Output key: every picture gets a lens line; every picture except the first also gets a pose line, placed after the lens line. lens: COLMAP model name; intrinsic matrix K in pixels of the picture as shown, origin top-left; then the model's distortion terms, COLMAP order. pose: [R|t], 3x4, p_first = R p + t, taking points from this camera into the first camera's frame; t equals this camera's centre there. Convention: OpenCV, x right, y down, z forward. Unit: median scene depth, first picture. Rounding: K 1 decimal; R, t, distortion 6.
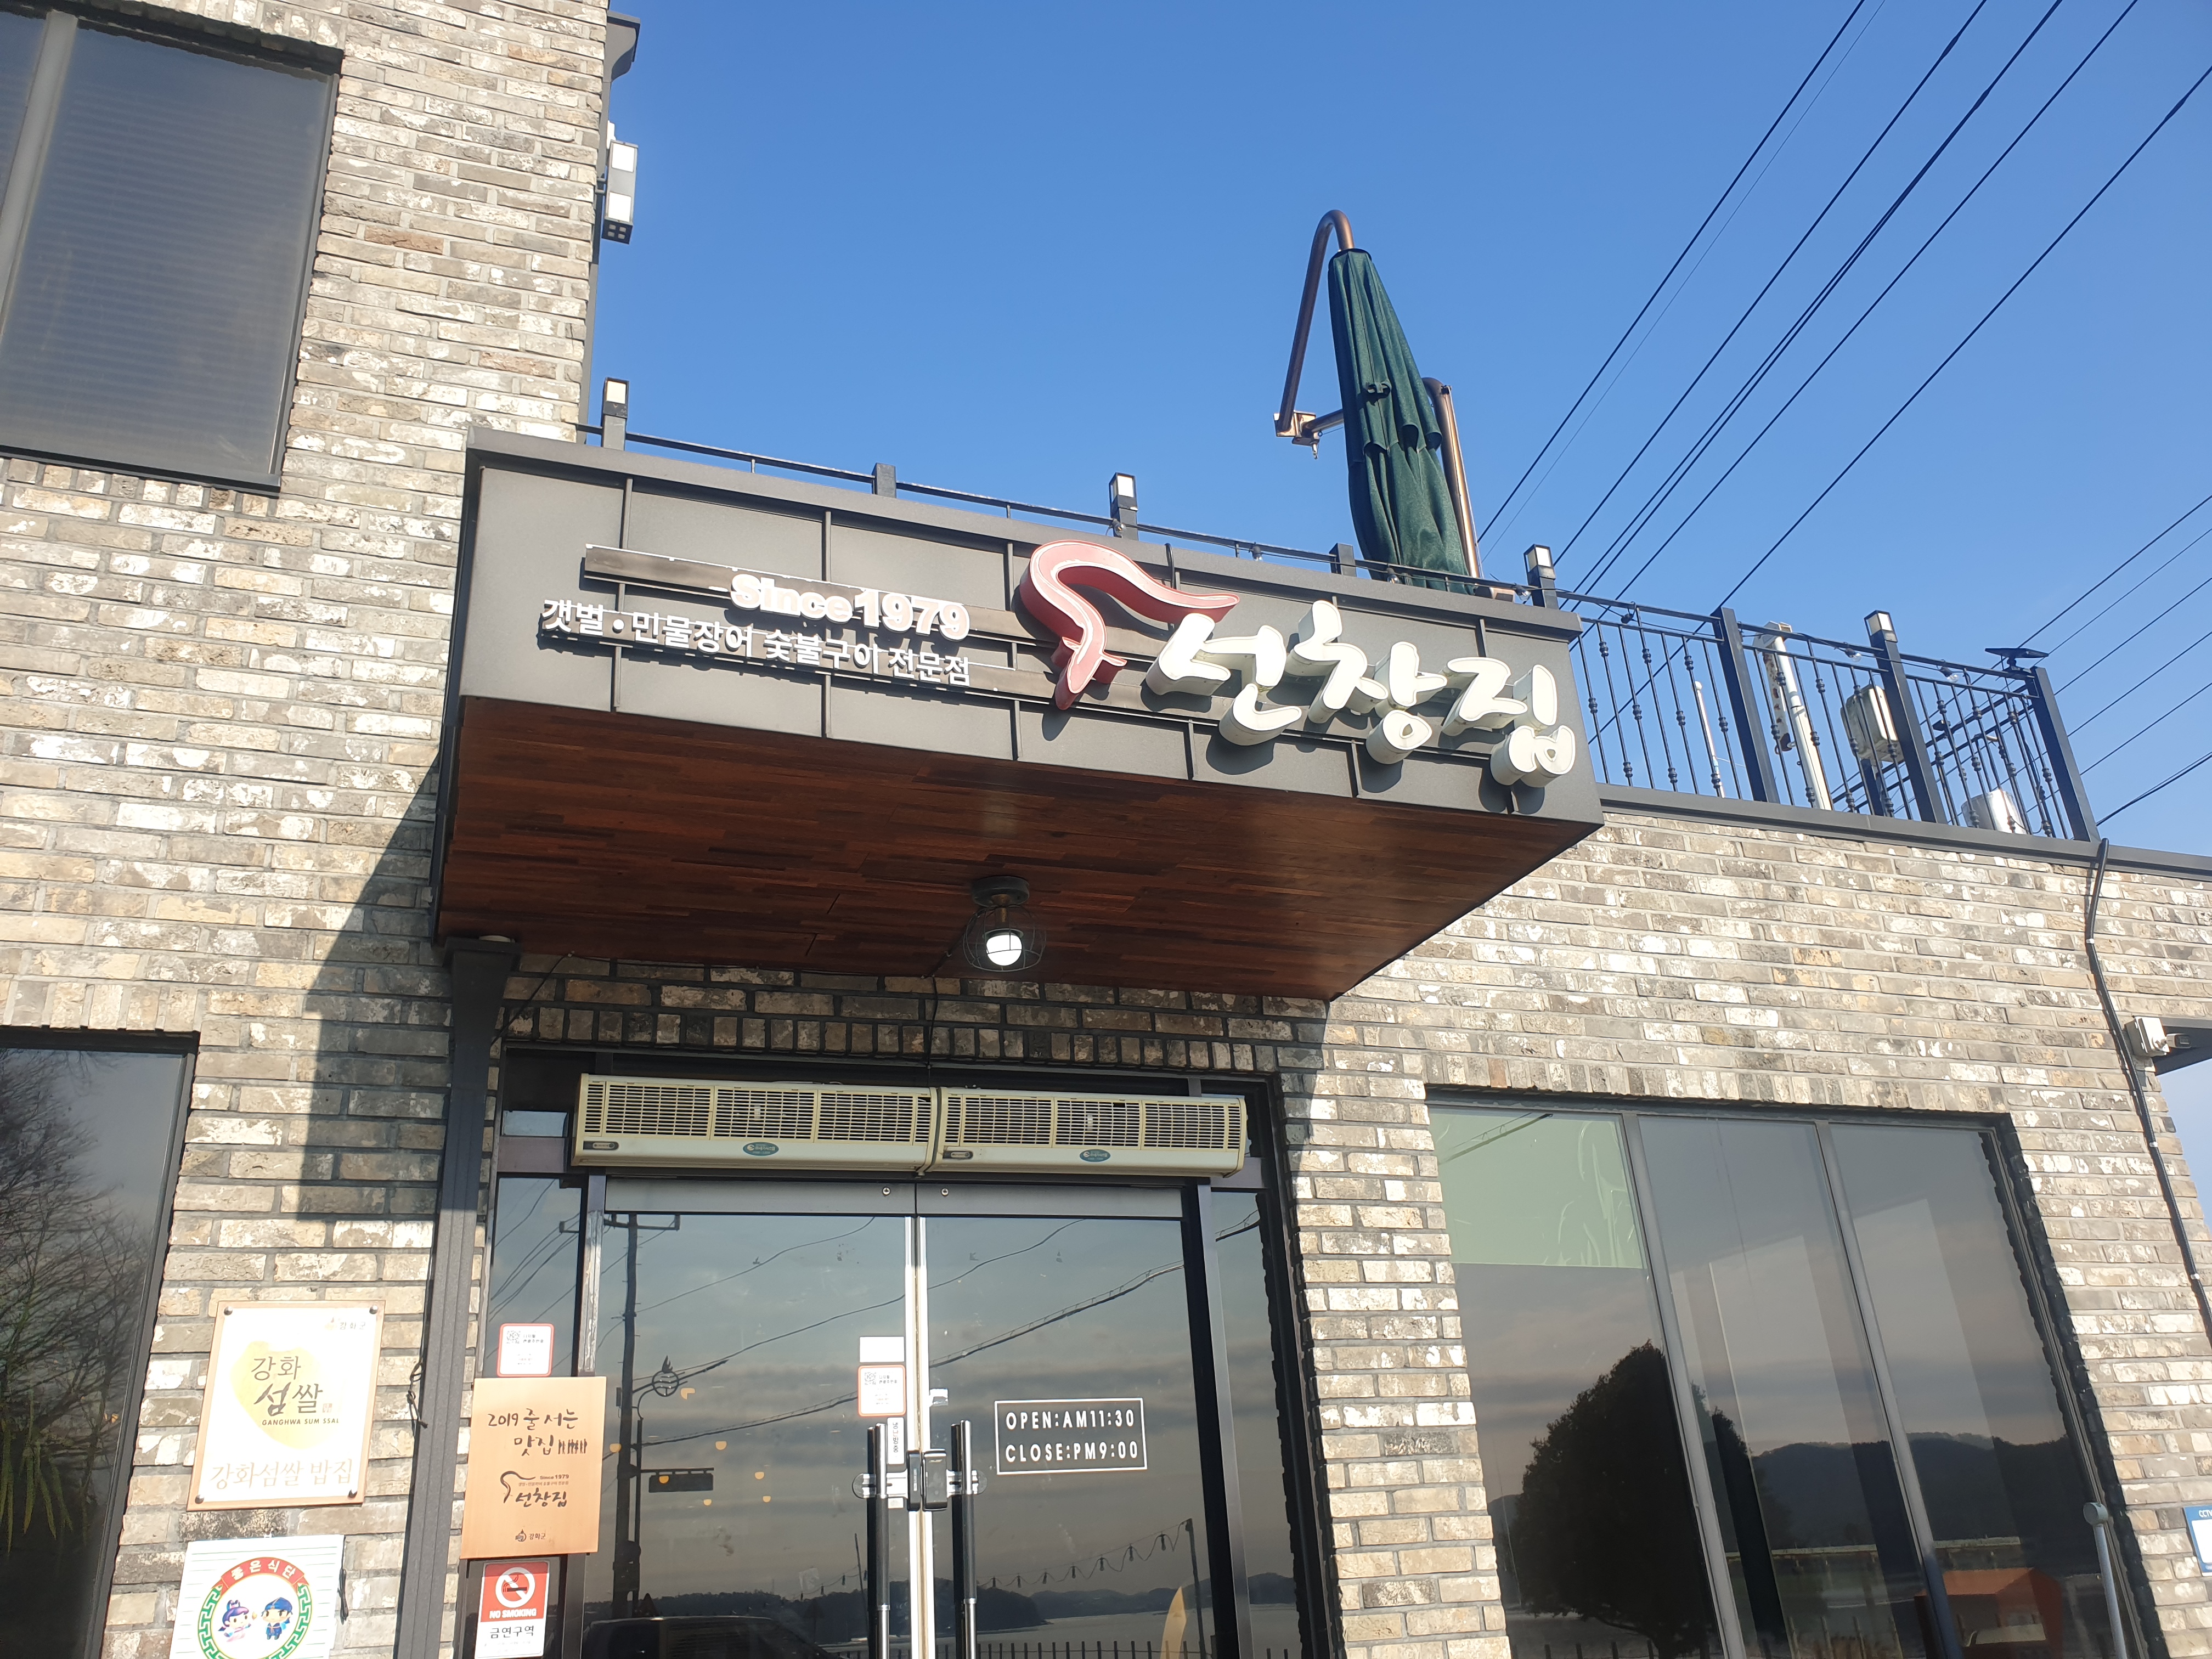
lens RADIAL K [[1731.5, 0, 1116.3], [0, 1731.5, 830.7], [0, 0, 1]] dist [-0.001722, -0.009830]
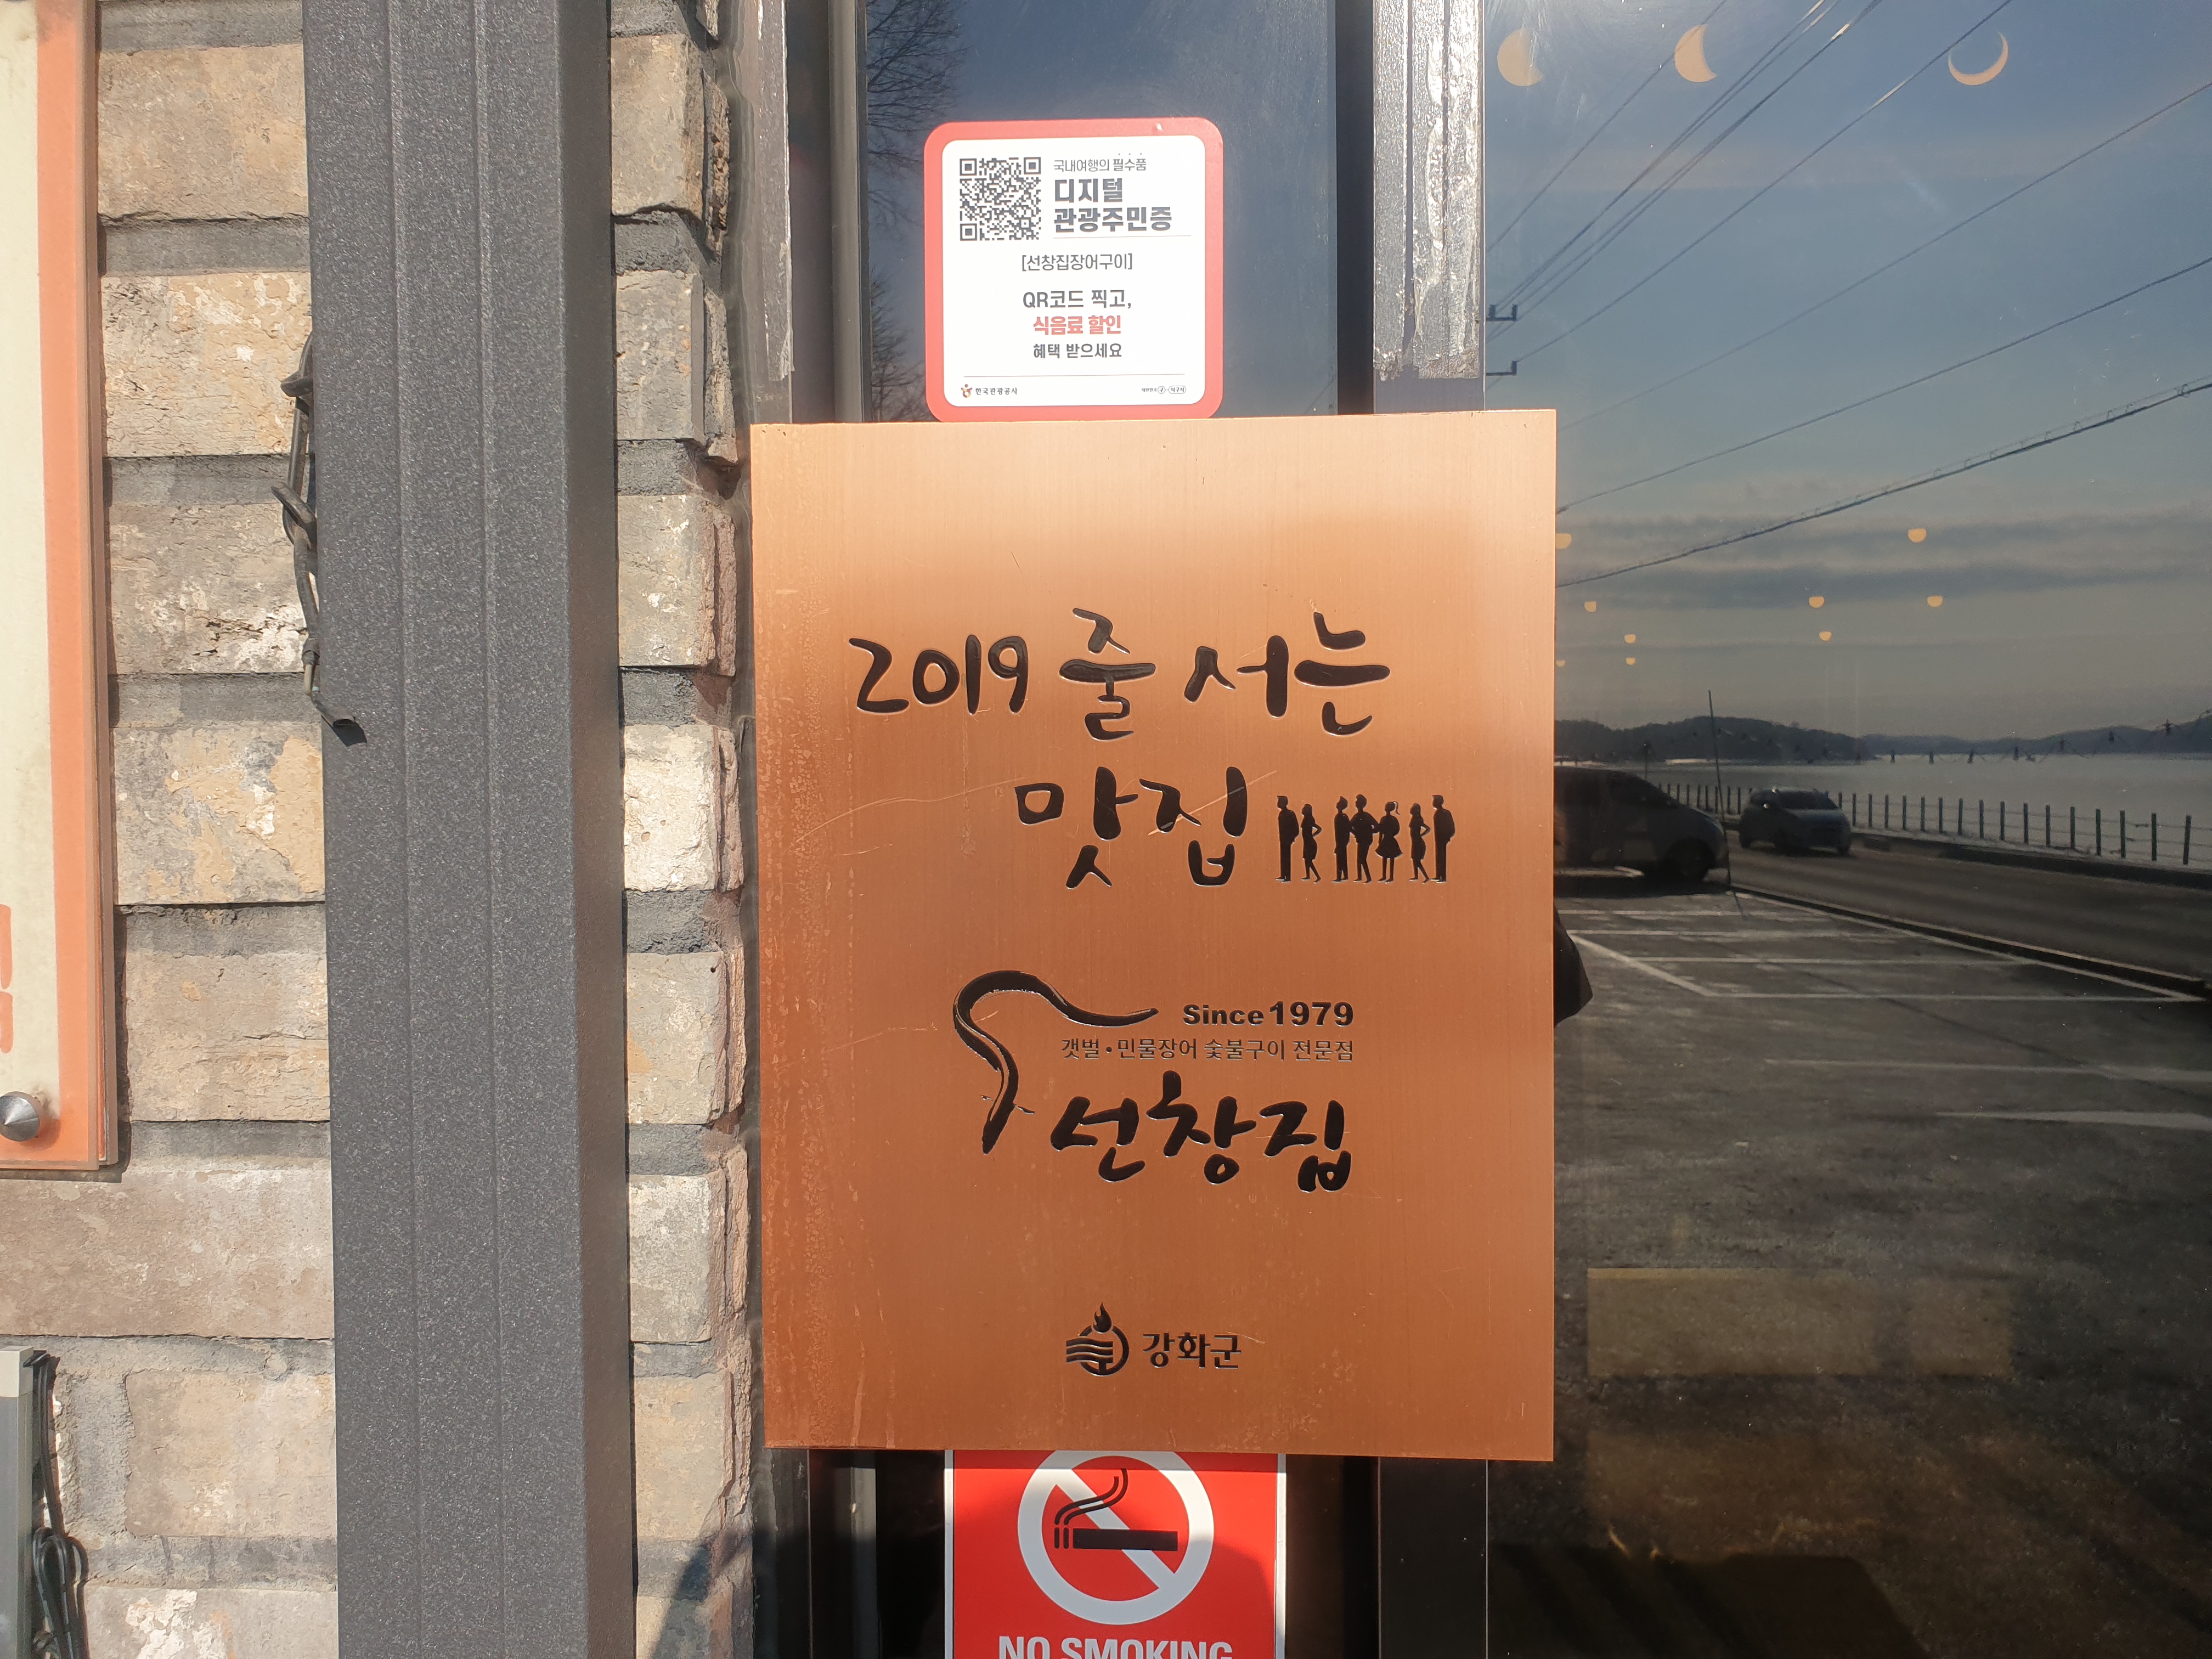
lens RADIAL K [[1731.5, 0, 1114.9], [0, 1731.5, 824.6], [0, 0, 1]] dist [-0.001722, -0.009830]
pose [[0.895372, 0.075282, -0.438909, -0.271678], [0.134176, 0.894198, 0.427091, 0.290841], [0.424624, -0.441297, 0.790539, 0.885418]]
